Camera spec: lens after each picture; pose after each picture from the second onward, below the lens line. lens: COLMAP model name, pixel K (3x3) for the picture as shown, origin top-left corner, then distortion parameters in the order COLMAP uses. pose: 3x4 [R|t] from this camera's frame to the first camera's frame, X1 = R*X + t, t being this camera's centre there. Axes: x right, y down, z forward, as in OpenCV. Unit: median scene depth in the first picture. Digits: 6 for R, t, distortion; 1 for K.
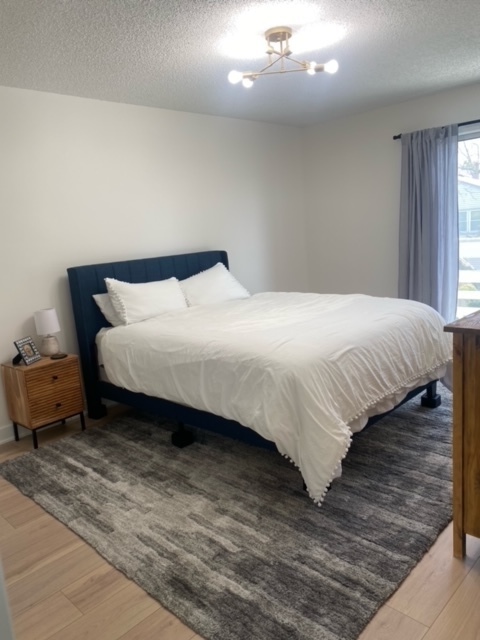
lens RADIAL K [[487.2, 0, 240.0], [0, 487.2, 320.0], [0, 0, 1]] dist [0.041970, -0.061029]
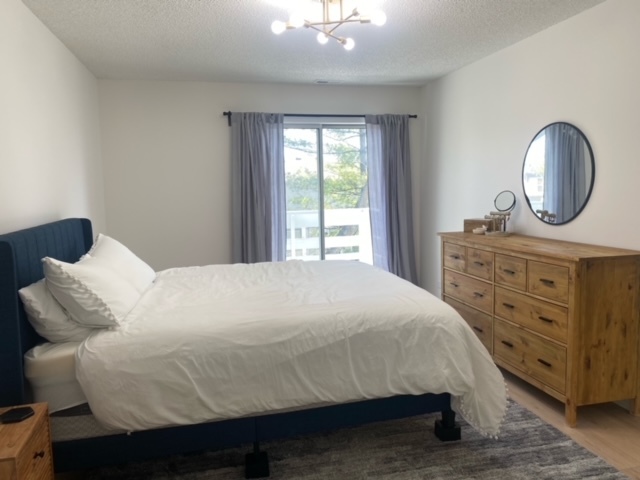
lens RADIAL K [[487.2, 0, 320.0], [0, 487.2, 240.0], [0, 0, 1]] dist [0.041970, -0.061029]
pose [[0.534147, -0.023119, 0.845076, -0.693323], [0.135110, 0.989112, -0.058340, -0.034005], [-0.834525, 0.145340, 0.531454, 0.498140]]
